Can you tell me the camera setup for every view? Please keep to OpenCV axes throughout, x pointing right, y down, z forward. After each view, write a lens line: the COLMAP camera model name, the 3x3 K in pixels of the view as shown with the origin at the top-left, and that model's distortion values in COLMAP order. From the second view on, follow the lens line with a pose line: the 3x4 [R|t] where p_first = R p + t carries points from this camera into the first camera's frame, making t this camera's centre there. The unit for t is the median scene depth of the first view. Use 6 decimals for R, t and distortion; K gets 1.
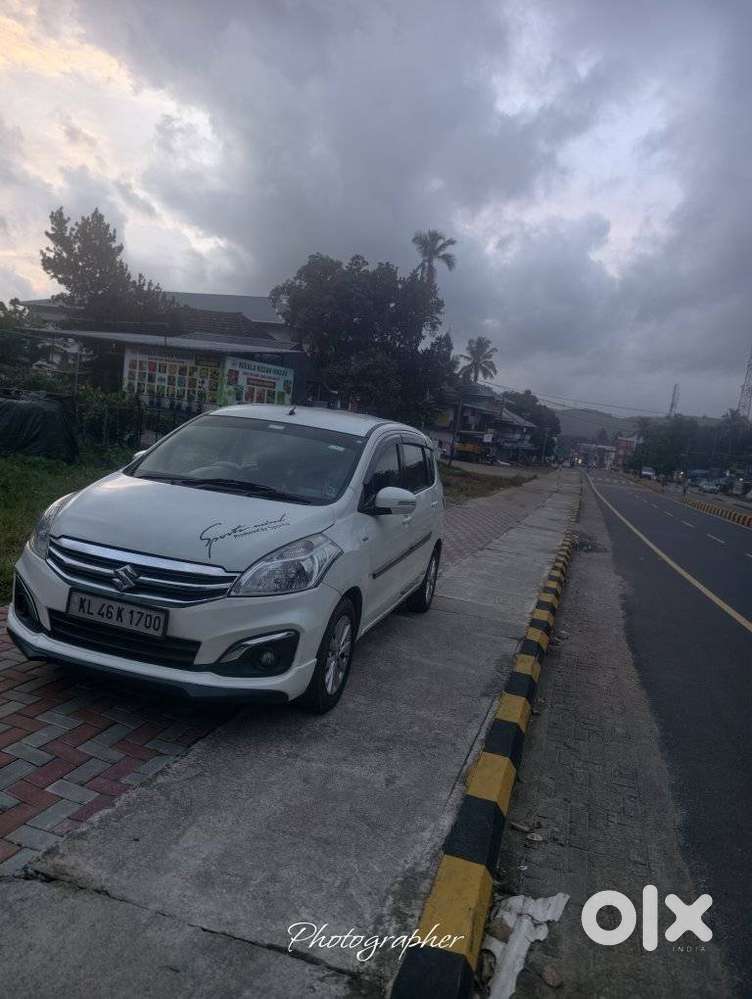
lens RADIAL K [[707.1, 0, 382.2], [0, 707.1, 529.3], [0, 0, 1]] dist [0.008532, -0.029035]
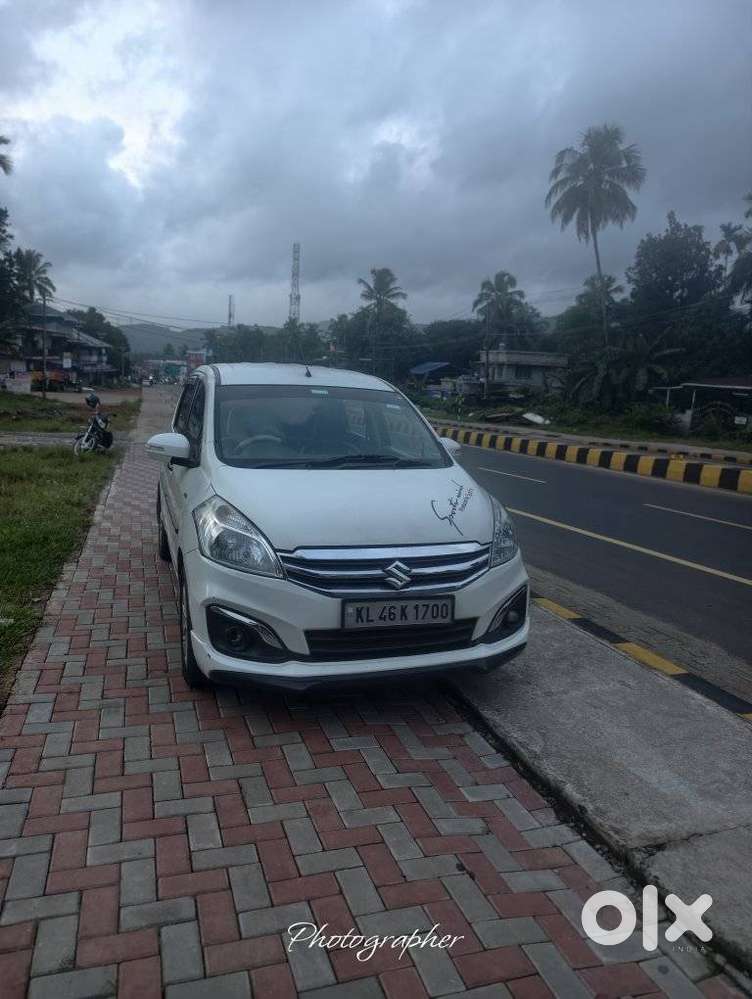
lens RADIAL K [[707.1, 0, 380.5], [0, 707.1, 501.4], [0, 0, 1]] dist [0.008532, -0.029035]
pose [[0.826712, -0.185780, 0.531067, -0.688531], [0.143504, 0.982317, 0.120246, -0.114889], [-0.544016, -0.023198, 0.838754, 0.176041]]
